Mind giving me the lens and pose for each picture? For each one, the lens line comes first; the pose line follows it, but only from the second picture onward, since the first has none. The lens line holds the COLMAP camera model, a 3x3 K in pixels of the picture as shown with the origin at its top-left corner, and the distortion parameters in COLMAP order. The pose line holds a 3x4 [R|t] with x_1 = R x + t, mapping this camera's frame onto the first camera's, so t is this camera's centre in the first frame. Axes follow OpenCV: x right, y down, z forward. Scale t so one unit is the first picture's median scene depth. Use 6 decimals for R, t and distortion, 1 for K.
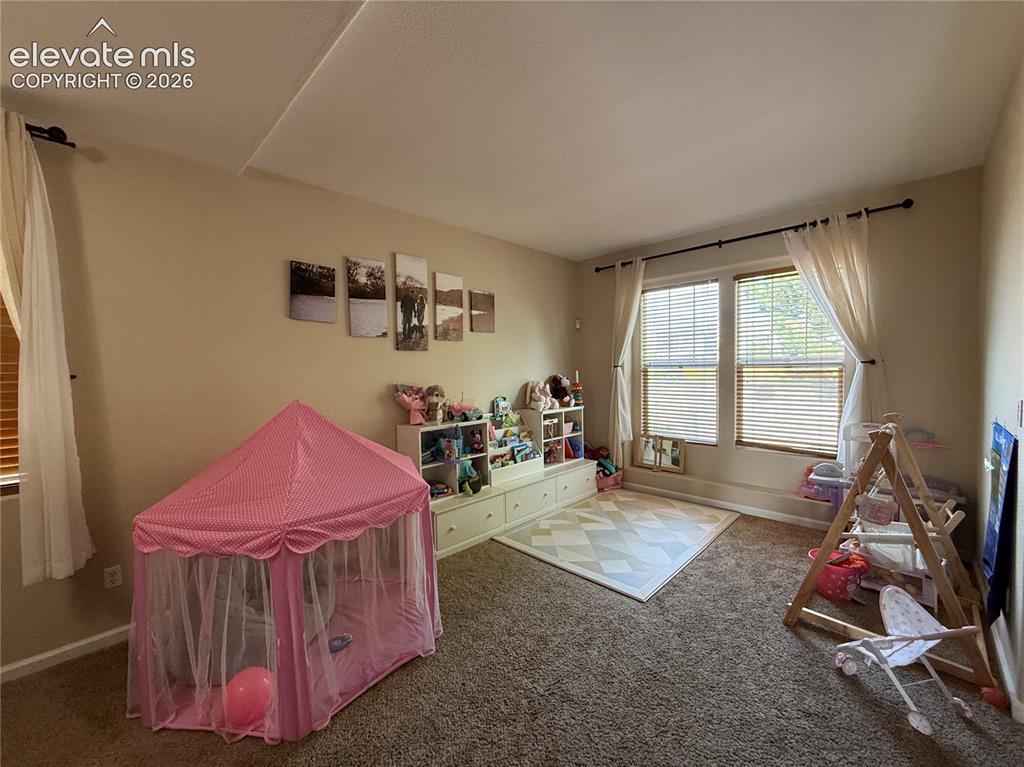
lens RADIAL K [[409.3, 0, 511.2], [0, 409.3, 381.4], [0, 0, 1]] dist [-0.000267, -0.000108]
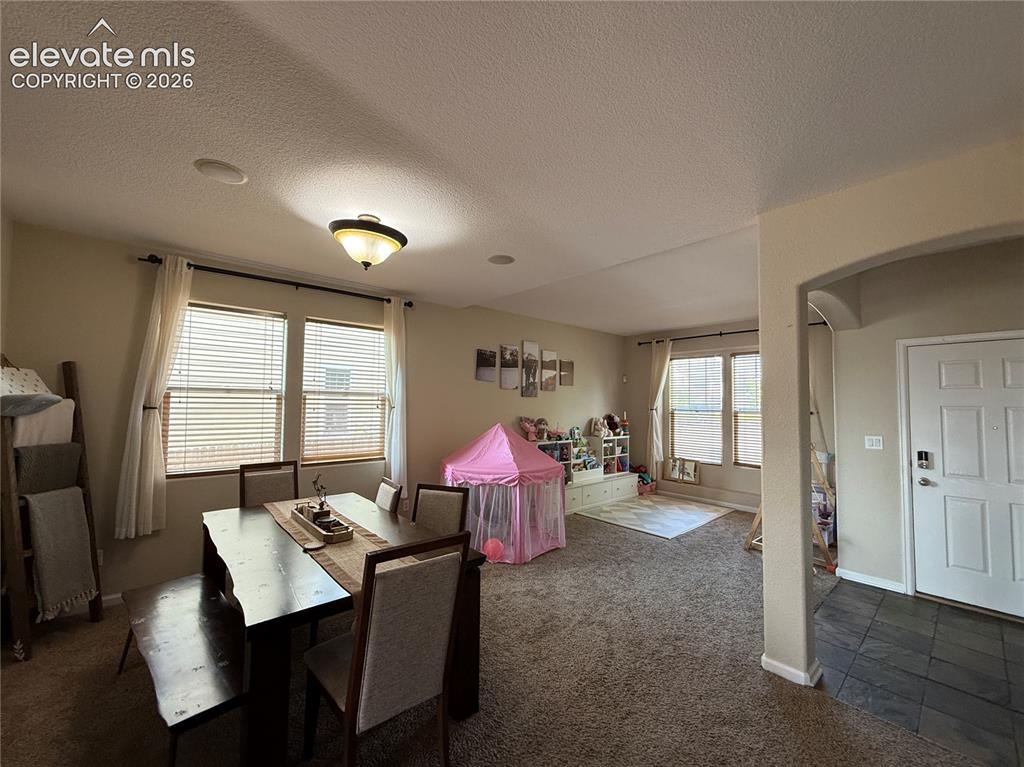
lens RADIAL K [[409.3, 0, 508.4], [0, 409.3, 382.2], [0, 0, 1]] dist [-0.000267, -0.000108]
pose [[0.996739, 0.028783, -0.075386, -0.201490], [-0.034966, 0.996017, -0.082023, 0.005353], [0.072725, 0.084391, 0.993775, -0.680920]]
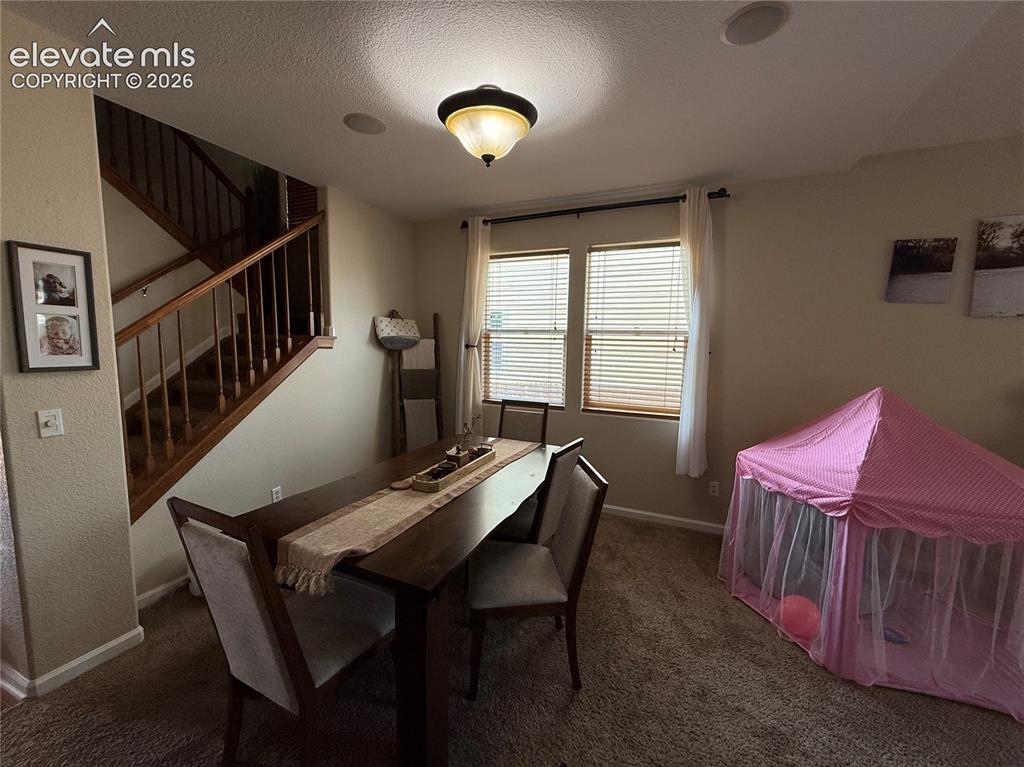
lens RADIAL K [[409.3, 0, 512.9], [0, 409.3, 381.3], [0, 0, 1]] dist [-0.000267, -0.000108]
pose [[0.345732, 0.120503, -0.930564, 0.065399], [-0.055608, 0.992608, 0.107878, -0.016548], [0.936684, 0.014450, 0.349877, -0.136540]]
